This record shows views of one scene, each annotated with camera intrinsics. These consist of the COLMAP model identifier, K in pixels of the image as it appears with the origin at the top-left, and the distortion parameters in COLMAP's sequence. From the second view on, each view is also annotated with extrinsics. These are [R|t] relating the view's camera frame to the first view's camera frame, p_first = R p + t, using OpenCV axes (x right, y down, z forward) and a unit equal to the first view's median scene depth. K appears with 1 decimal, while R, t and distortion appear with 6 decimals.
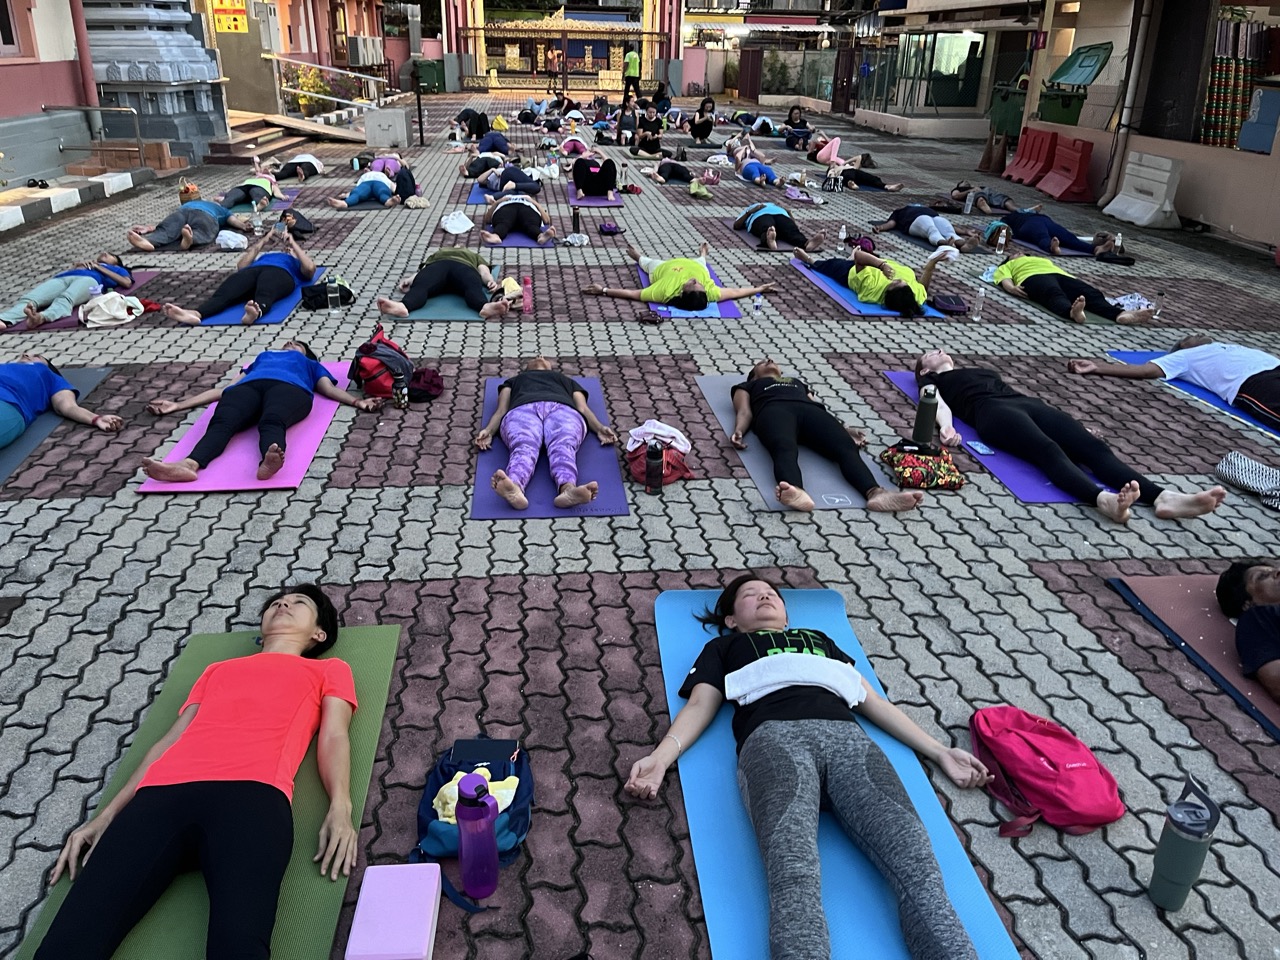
lens RADIAL K [[962.2, 0, 645.5], [0, 962.2, 480.6], [0, 0, 1]] dist [0.064320, -0.089726]
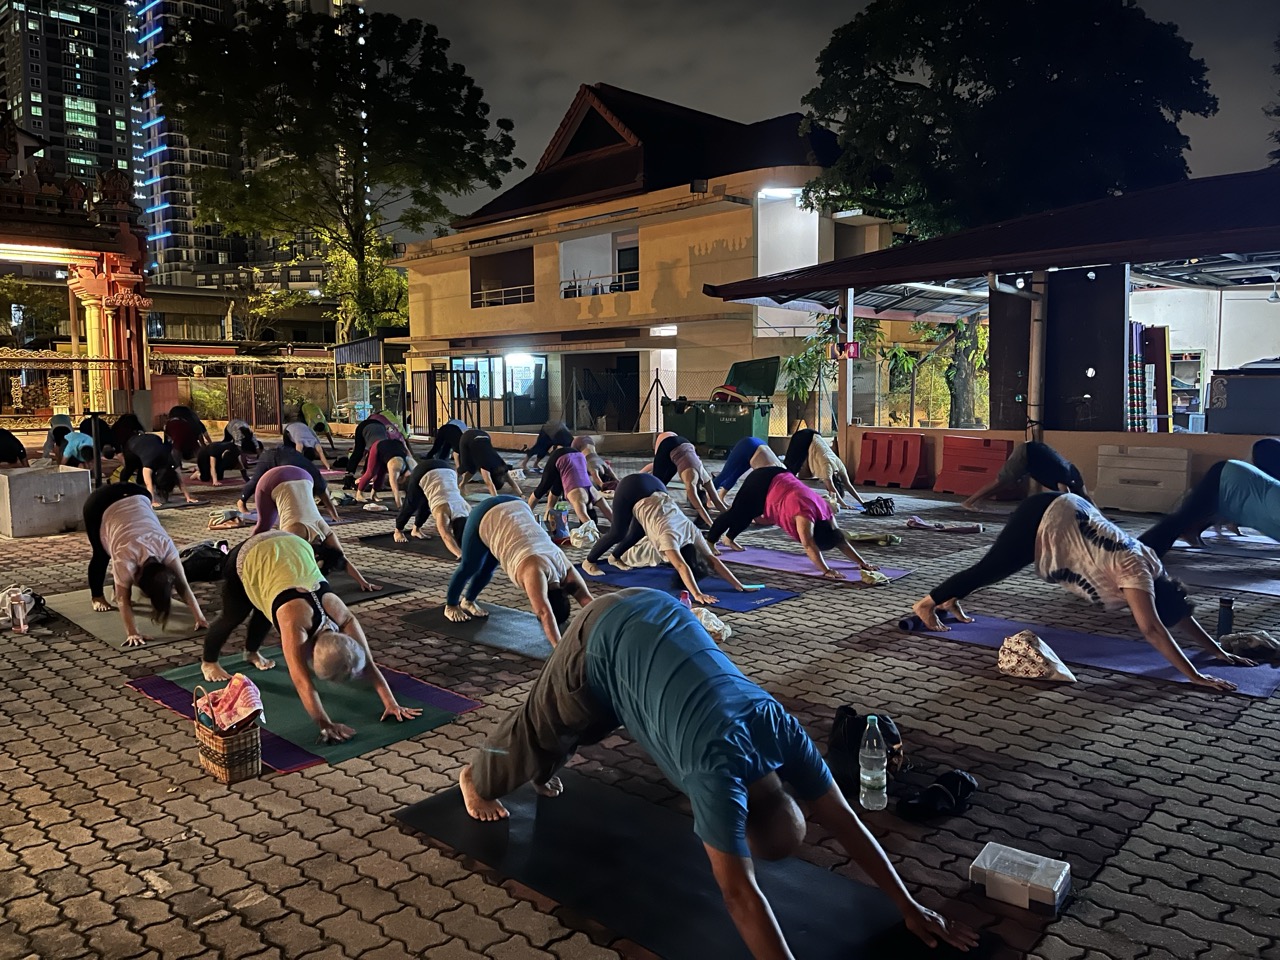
lens RADIAL K [[962.2, 0, 638.1], [0, 962.2, 470.0], [0, 0, 1]] dist [0.064320, -0.089726]
pose [[0.773586, -0.080227, 0.628593, -0.206339], [0.277685, 0.934560, -0.222460, -0.095999], [-0.569611, 0.346643, 0.745240, 0.230020]]
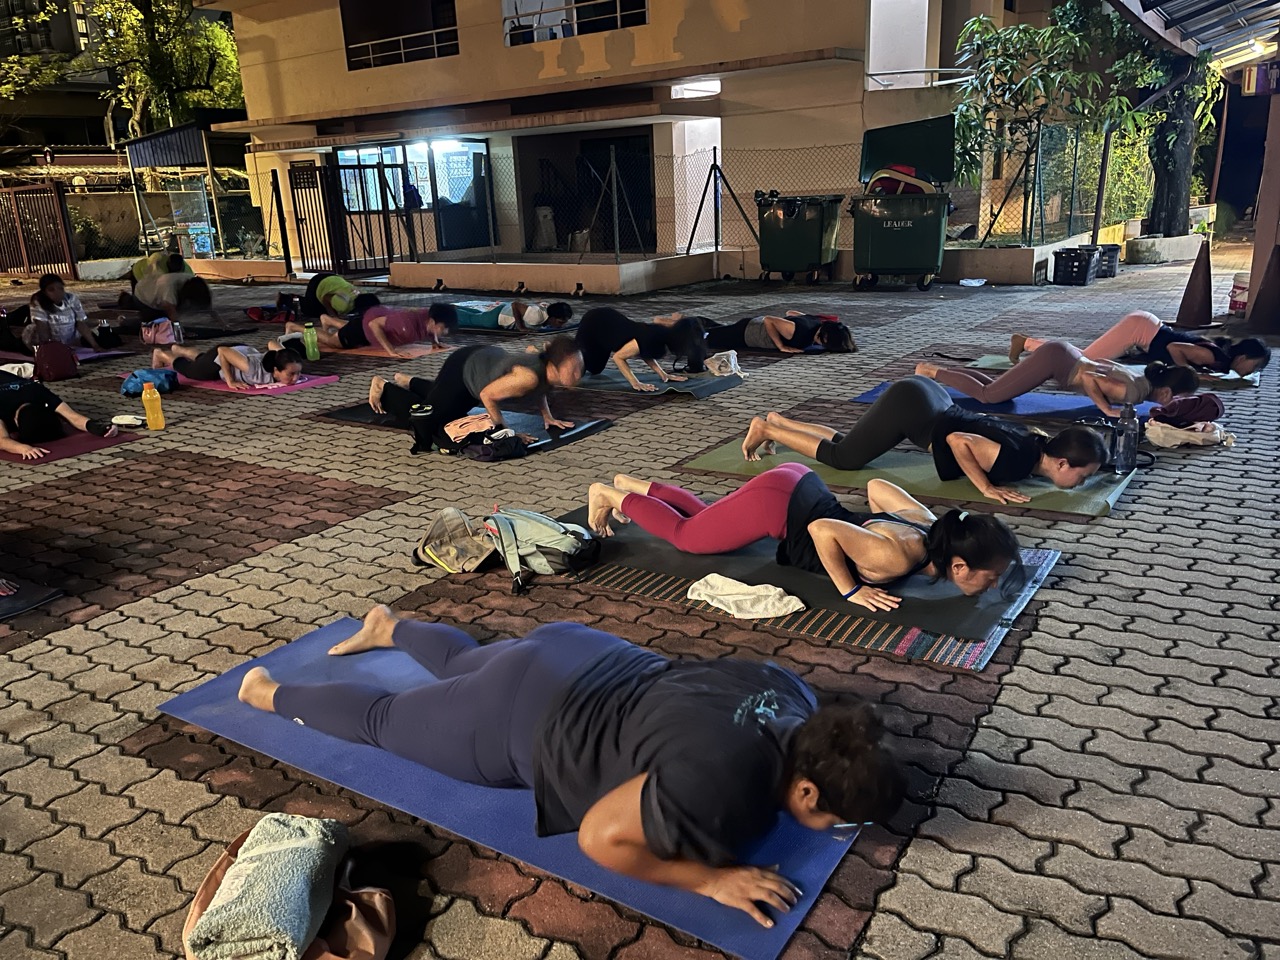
lens RADIAL K [[962.2, 0, 651.0], [0, 962.2, 480.8], [0, 0, 1]] dist [0.064320, -0.089726]
pose [[0.626245, -0.269684, 0.731497, -0.130303], [0.366904, 0.929816, 0.028688, -0.208149], [-0.687895, 0.250423, 0.681241, 0.499082]]
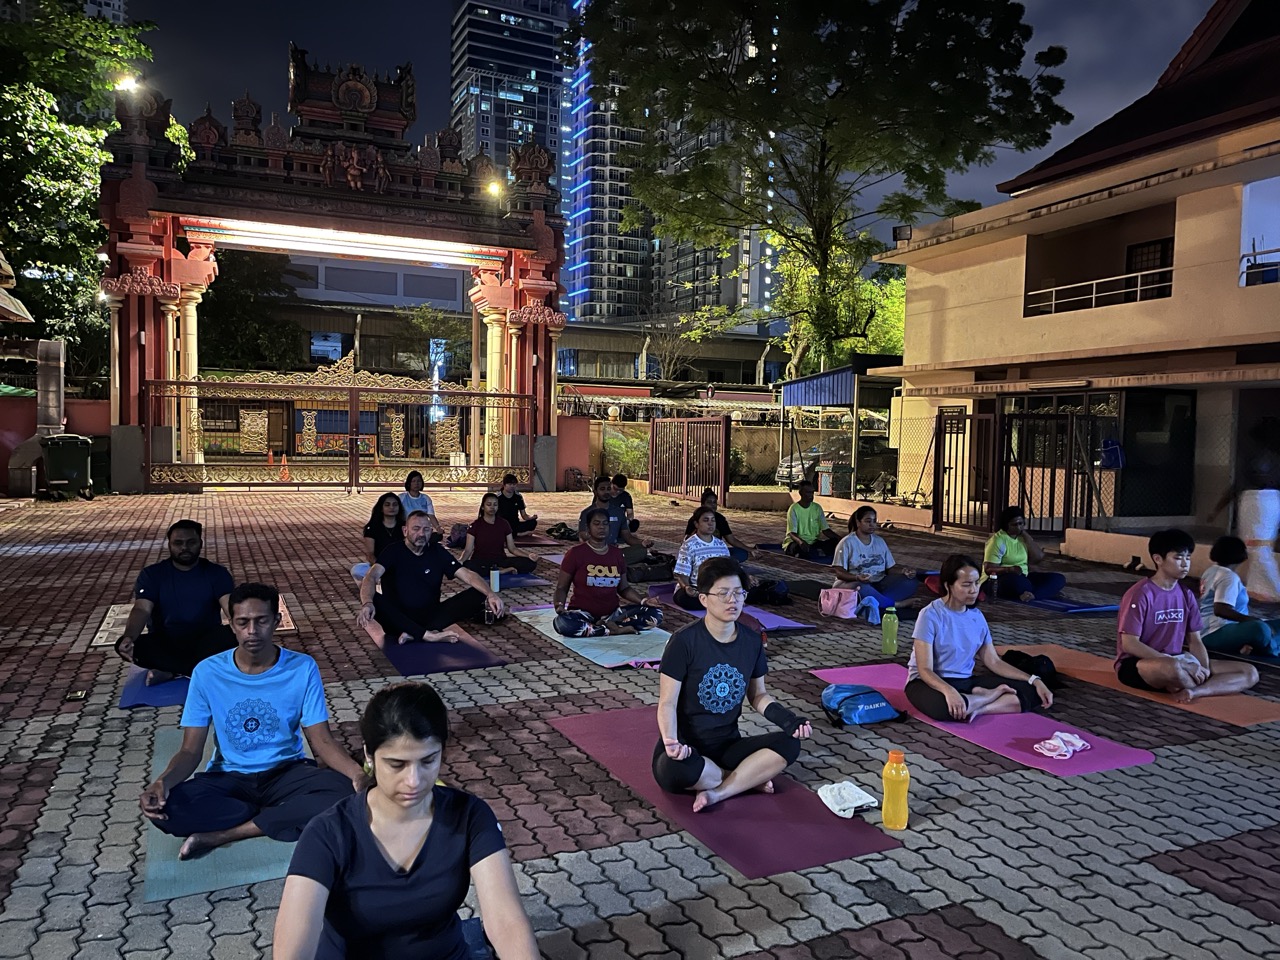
lens RADIAL K [[962.2, 0, 636.0], [0, 962.2, 479.2], [0, 0, 1]] dist [0.064320, -0.089726]
pose [[0.955561, -0.012553, 0.294525, -0.114953], [0.117168, 0.932961, -0.340376, -0.251377], [-0.270508, 0.359759, 0.892972, 0.582401]]
